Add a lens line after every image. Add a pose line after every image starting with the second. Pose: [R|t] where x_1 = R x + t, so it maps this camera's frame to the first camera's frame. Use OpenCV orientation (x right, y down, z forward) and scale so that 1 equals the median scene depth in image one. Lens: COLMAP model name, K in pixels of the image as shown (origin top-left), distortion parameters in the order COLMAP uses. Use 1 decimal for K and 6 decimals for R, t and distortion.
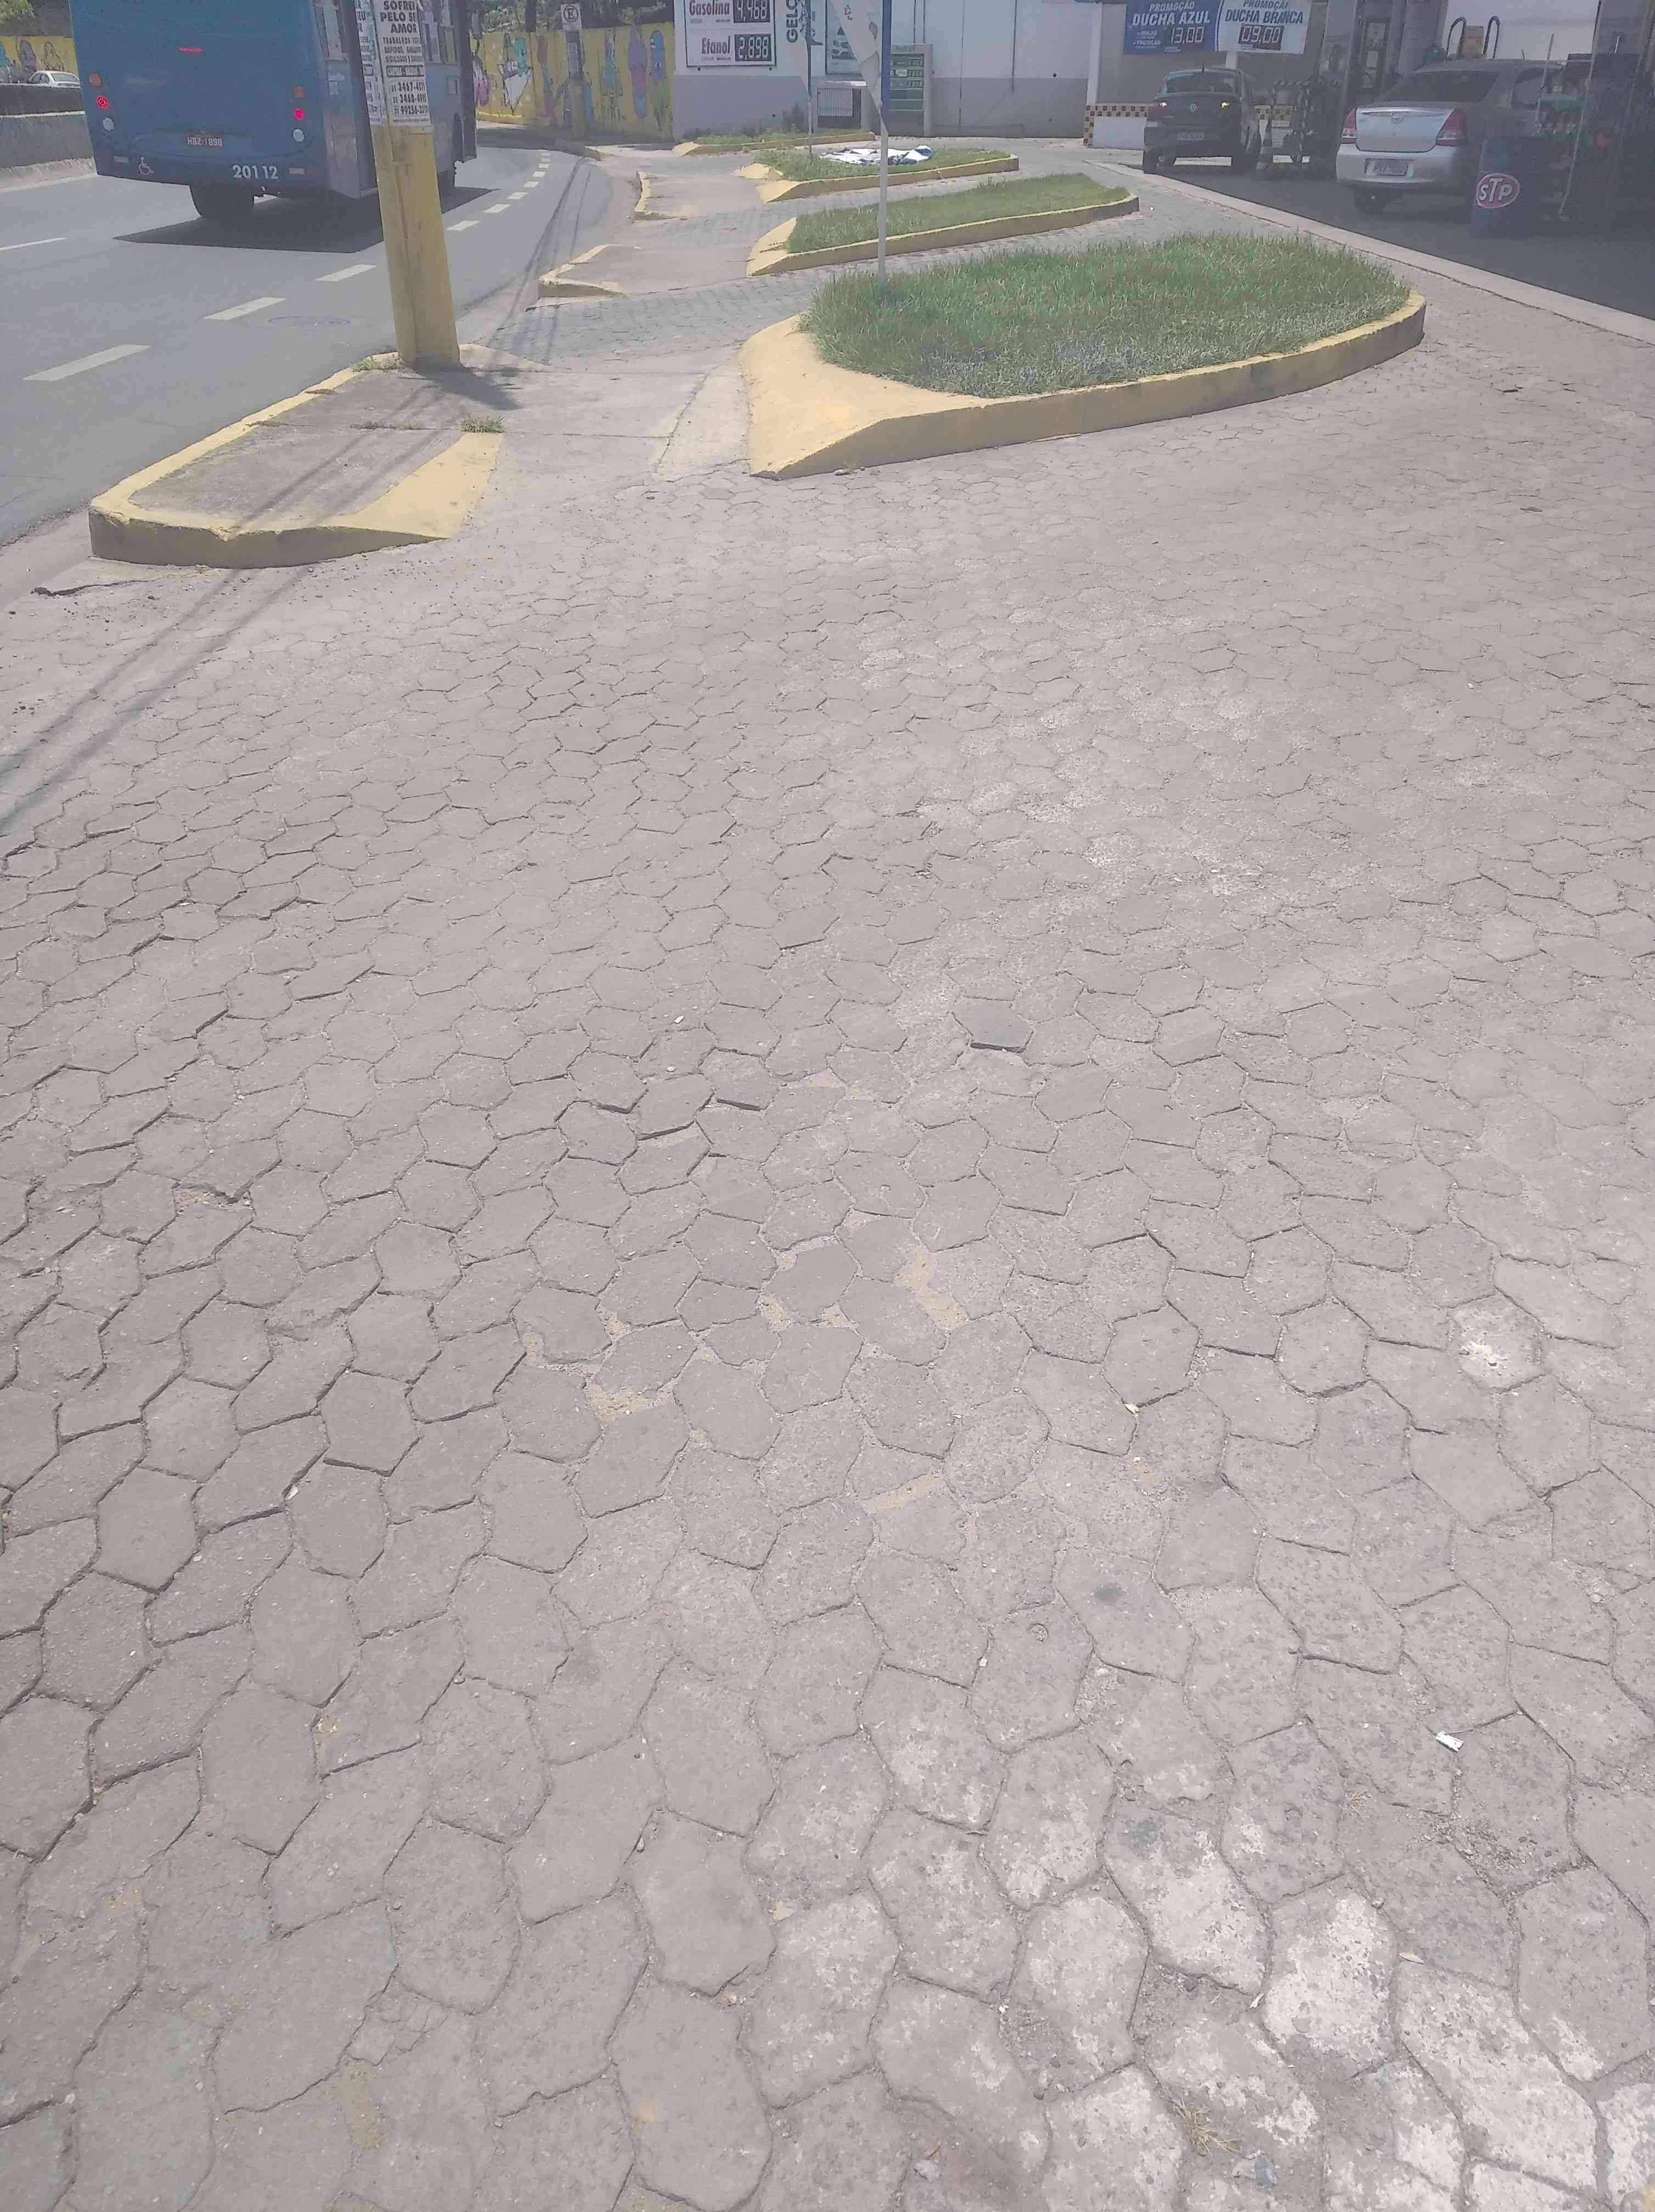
lens RADIAL K [[1720.5, 0, 880.7], [0, 1720.5, 1106.6], [0, 0, 1]] dist [-0.006023, 0.007992]
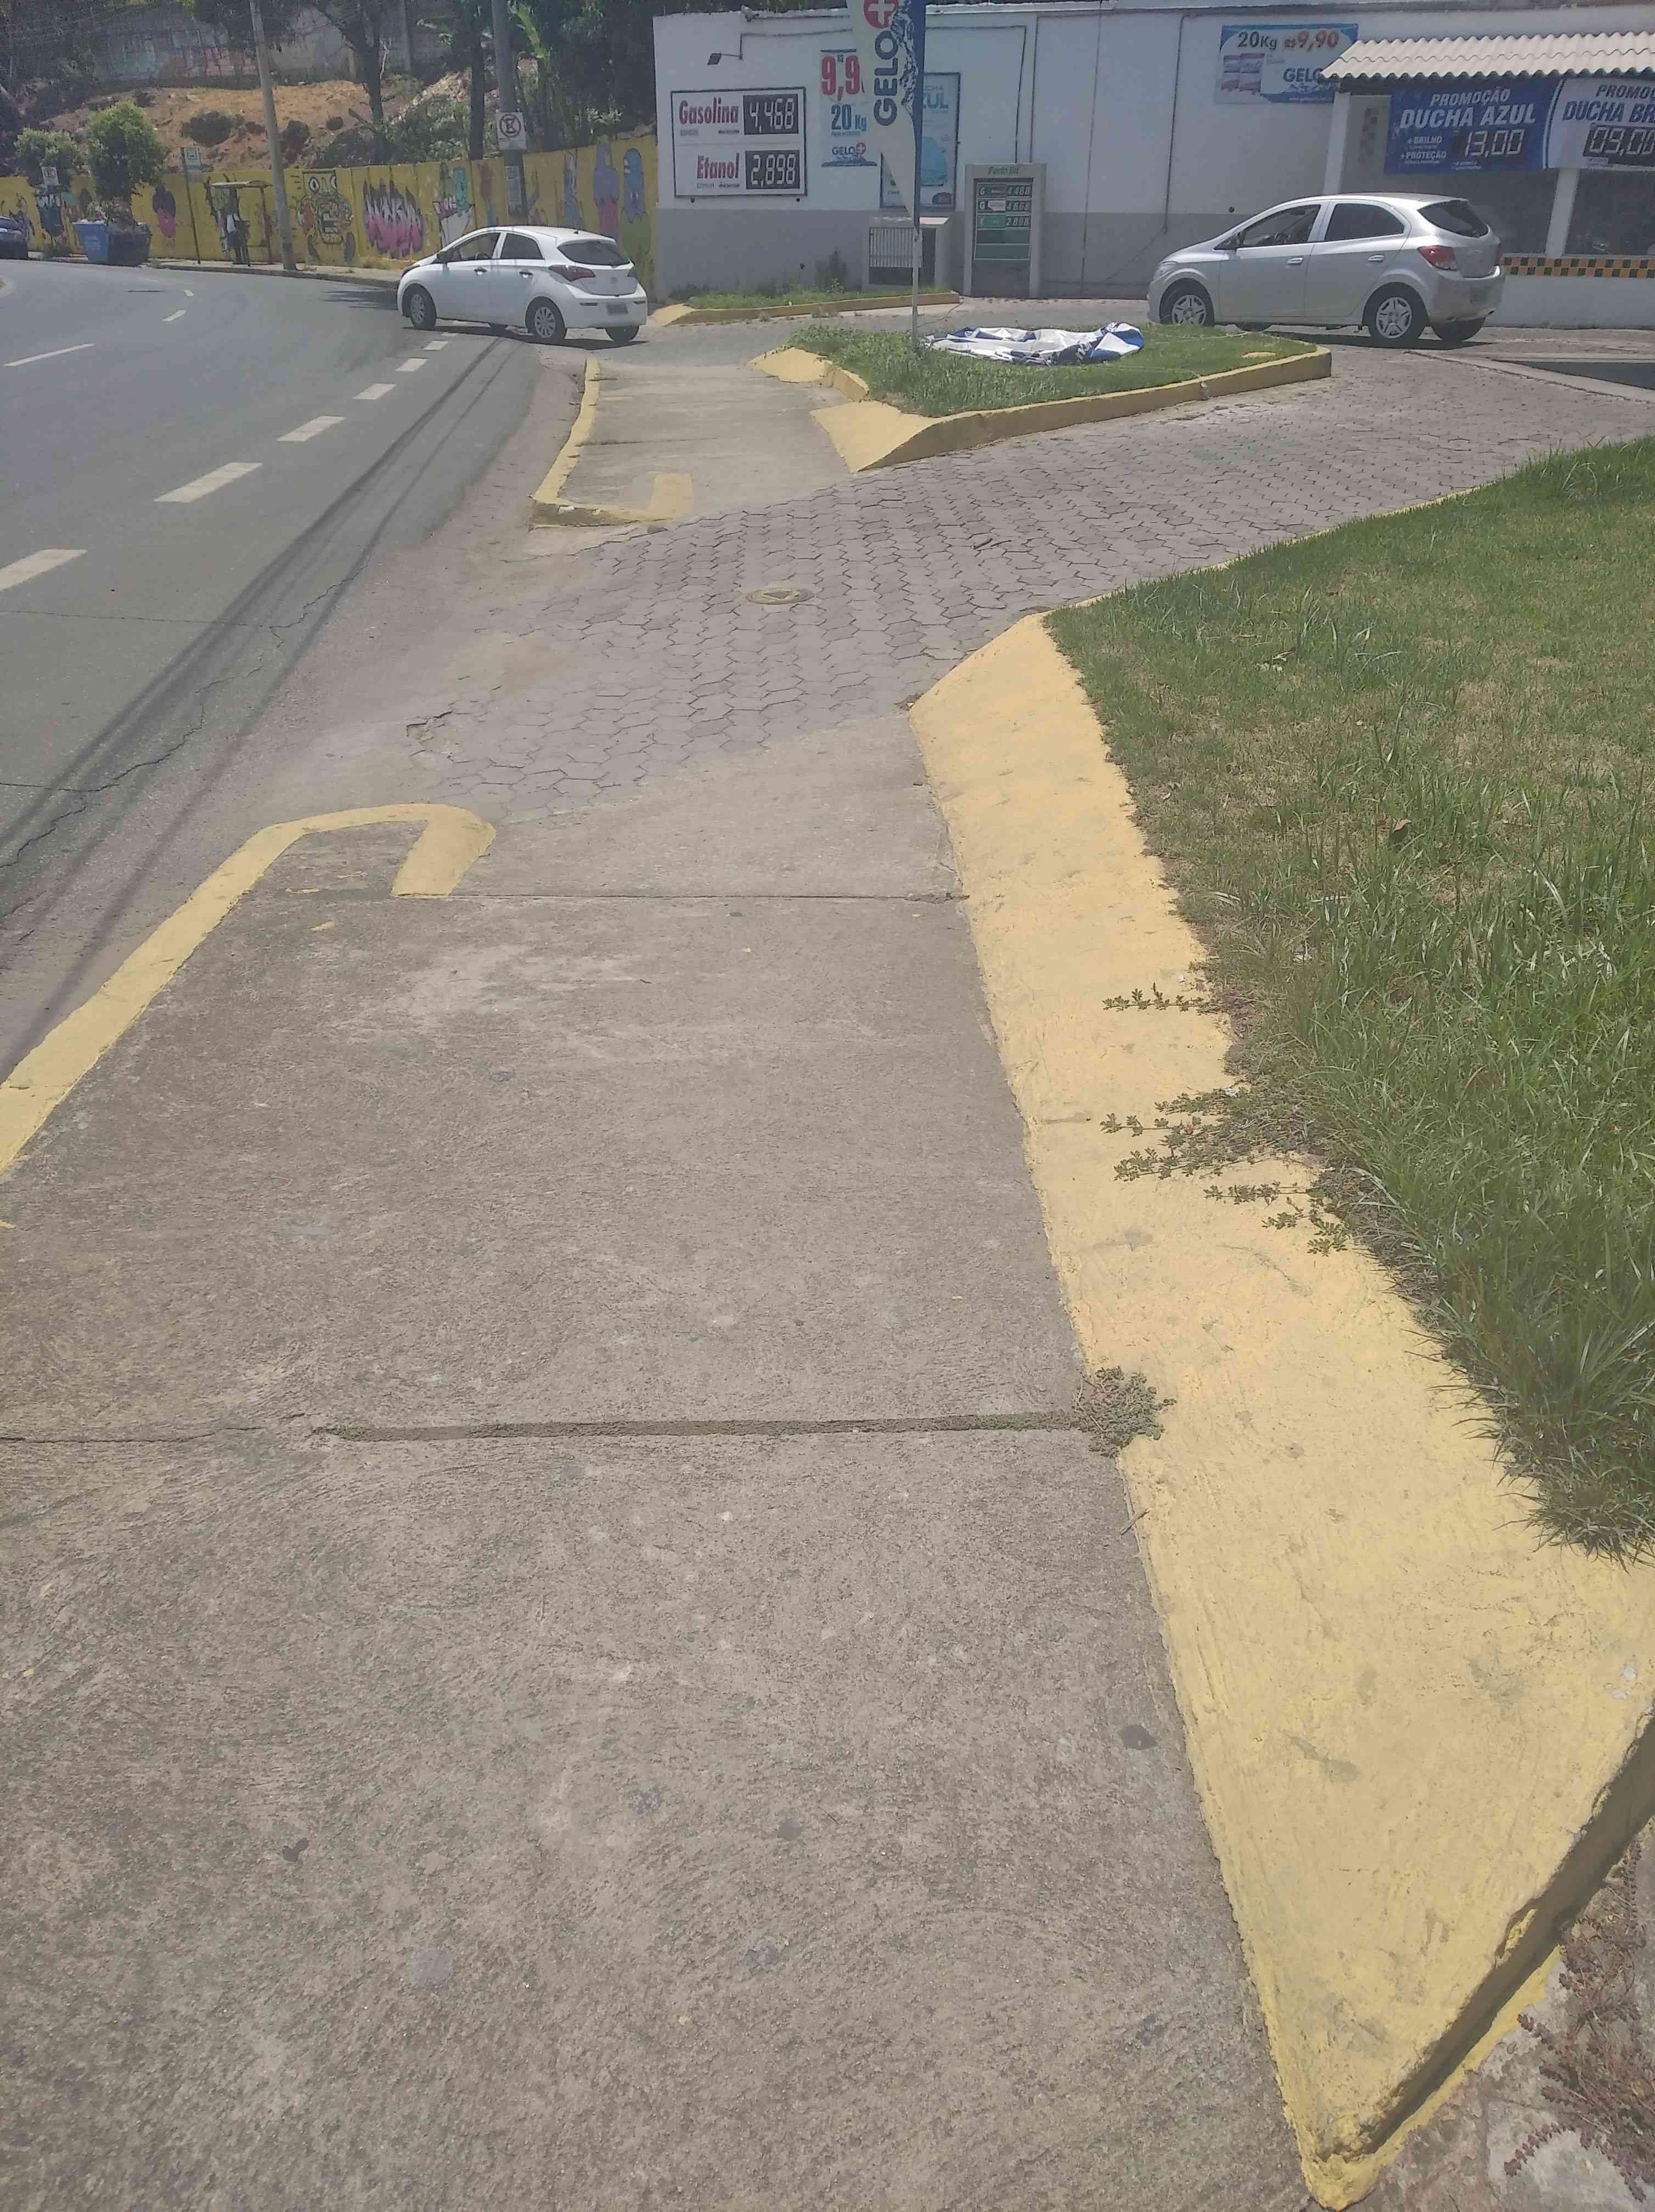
lens RADIAL K [[1883.9, 0, 895.5], [0, 1883.9, 1222.7], [0, 0, 1]] dist [-0.013589, 0.008496]
pose [[0.999979, 0.000091, 0.006455, -0.031702], [0.000245, 0.998647, -0.051995, -0.168366], [-0.006451, 0.051995, 0.998626, 0.291214]]
